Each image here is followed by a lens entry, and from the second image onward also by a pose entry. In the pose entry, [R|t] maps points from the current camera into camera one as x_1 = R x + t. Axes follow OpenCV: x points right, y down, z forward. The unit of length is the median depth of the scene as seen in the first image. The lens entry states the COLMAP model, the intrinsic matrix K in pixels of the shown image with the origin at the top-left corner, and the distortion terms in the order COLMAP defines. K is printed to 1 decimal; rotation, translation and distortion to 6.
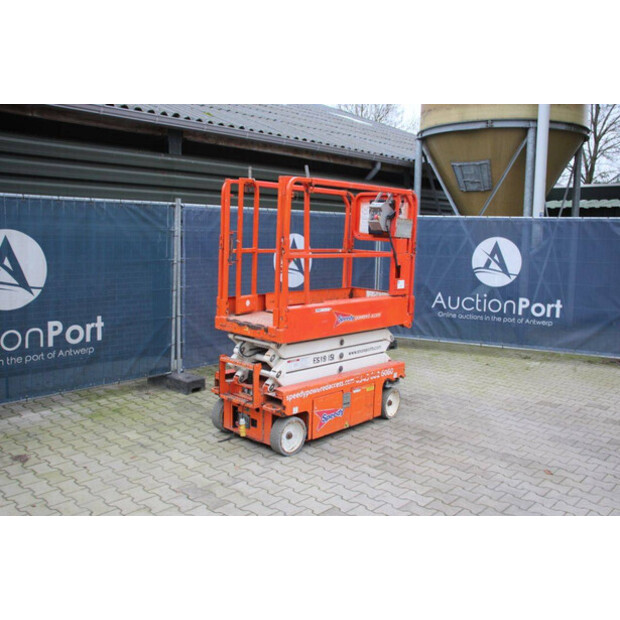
lens RADIAL K [[595.3, 0, 310.4], [0, 595.3, 313.0], [0, 0, 1]] dist [-0.078152, 0.000000]
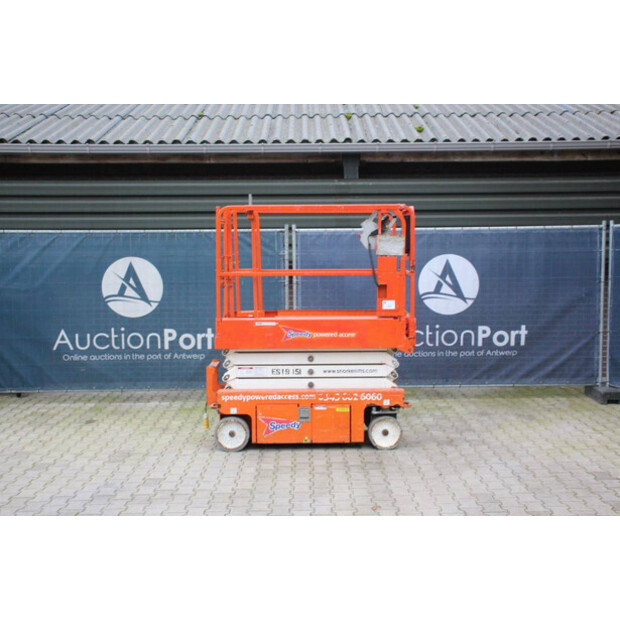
lens RADIAL K [[803.7, 0, 314.1], [0, 803.7, 313.6], [0, 0, 1]] dist [0.042757, 0.000000]
pose [[0.687465, 0.023165, -0.725848, 1.009026], [-0.072768, 0.996658, -0.037112, 0.021890], [0.722562, 0.078332, 0.686854, 0.043489]]
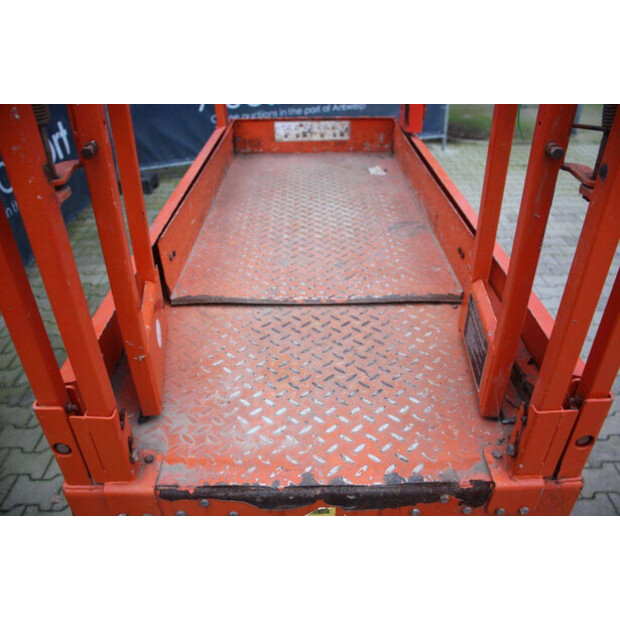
lens RADIAL K [[501.7, 0, 310.1], [0, 501.7, 304.8], [0, 0, 1]] dist [-0.079442, 0.004152]
pose [[0.728444, -0.403837, 0.553431, -0.149797], [0.133206, 0.875873, 0.463792, -0.094014], [-0.672031, -0.264126, 0.691817, 0.790570]]
